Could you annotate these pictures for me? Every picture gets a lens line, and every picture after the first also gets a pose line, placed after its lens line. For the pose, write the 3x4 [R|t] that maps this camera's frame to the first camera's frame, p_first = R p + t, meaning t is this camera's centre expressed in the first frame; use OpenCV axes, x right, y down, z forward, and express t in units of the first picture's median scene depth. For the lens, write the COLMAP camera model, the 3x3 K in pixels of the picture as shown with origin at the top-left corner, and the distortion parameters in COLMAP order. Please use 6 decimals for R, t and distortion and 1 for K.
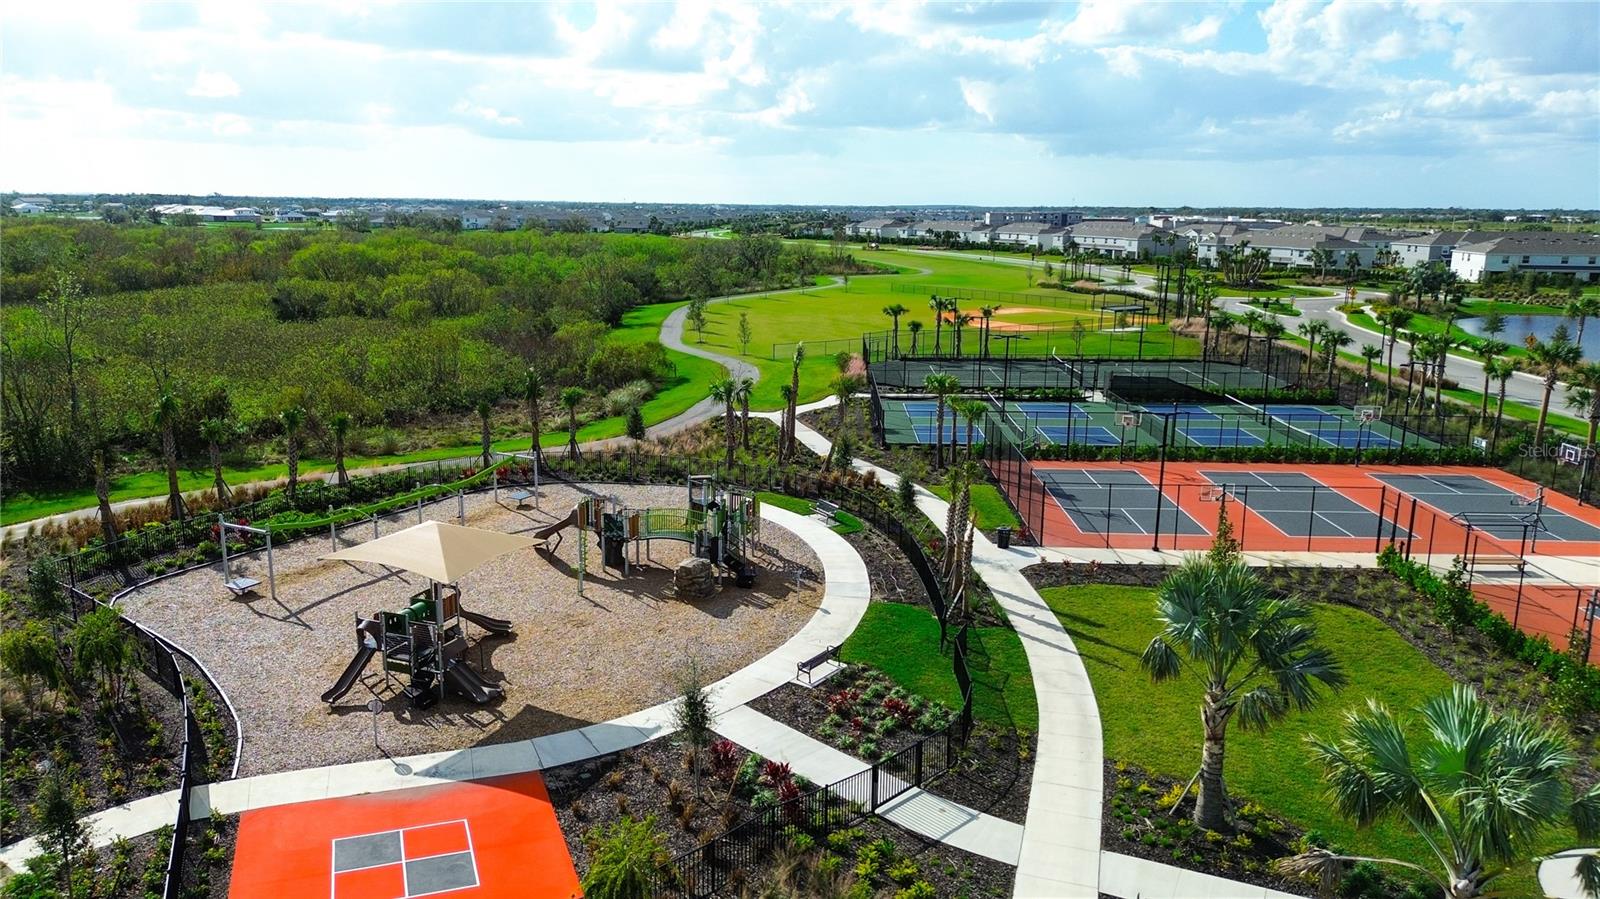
lens RADIAL K [[1130.2, 0, 793.4], [0, 1130.2, 459.3], [0, 0, 1]] dist [0.052946, -0.026416]
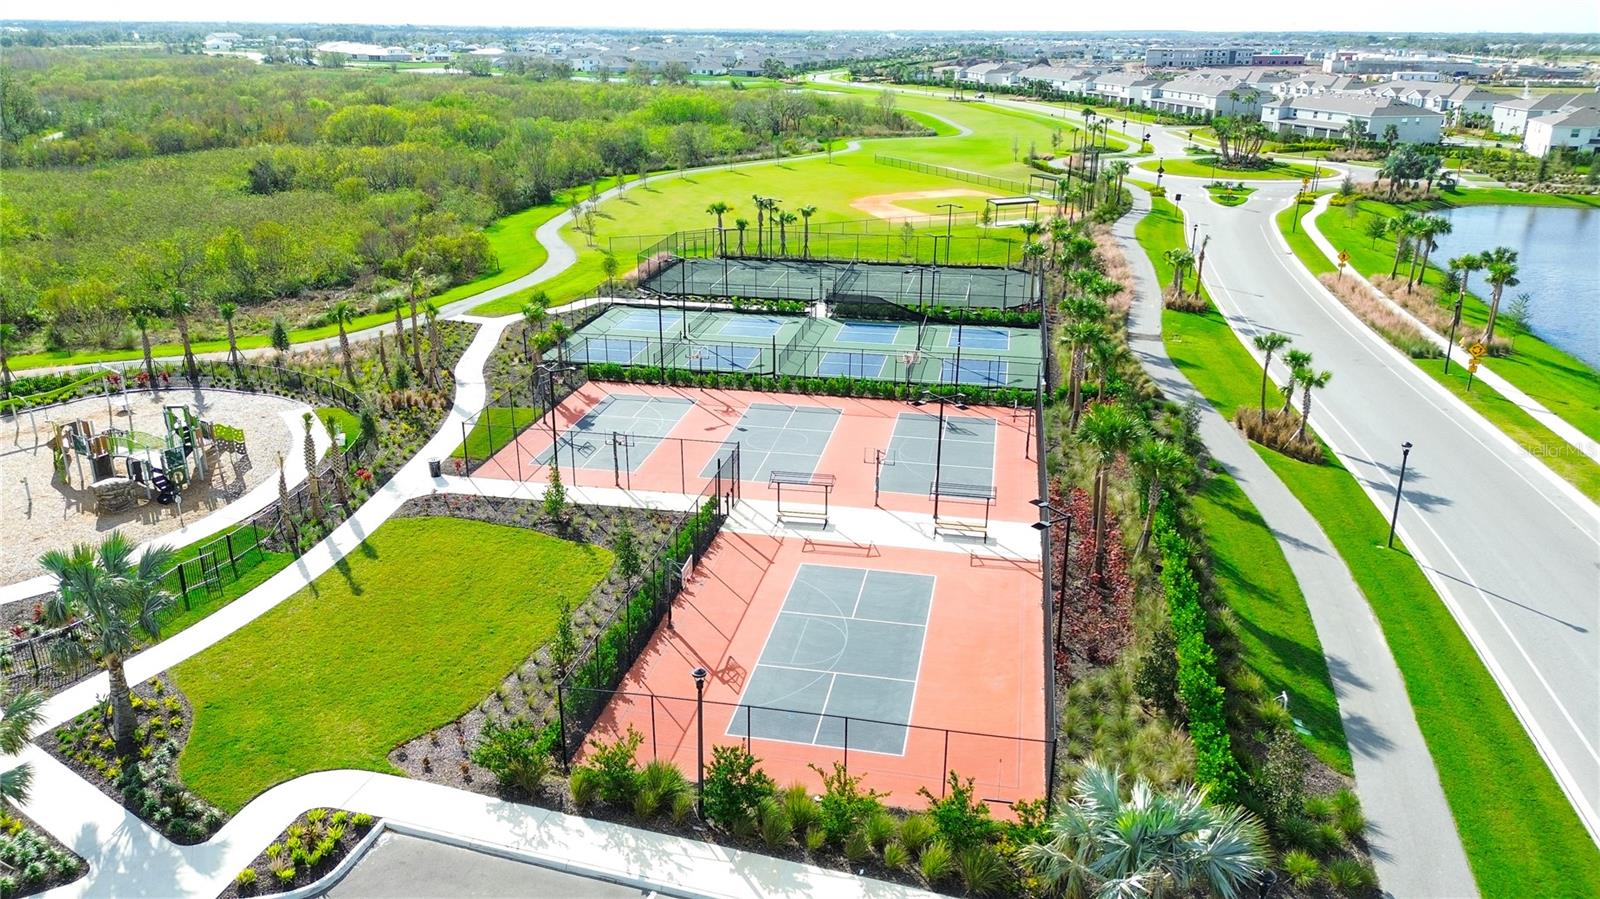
lens RADIAL K [[1130.2, 0, 798.6], [0, 1130.2, 446.1], [0, 0, 1]] dist [0.052946, -0.026416]
pose [[0.987170, 0.054321, -0.150147, 0.787449], [-0.034458, 0.990669, 0.131860, -0.130080], [0.155908, -0.124994, 0.979831, -0.100949]]
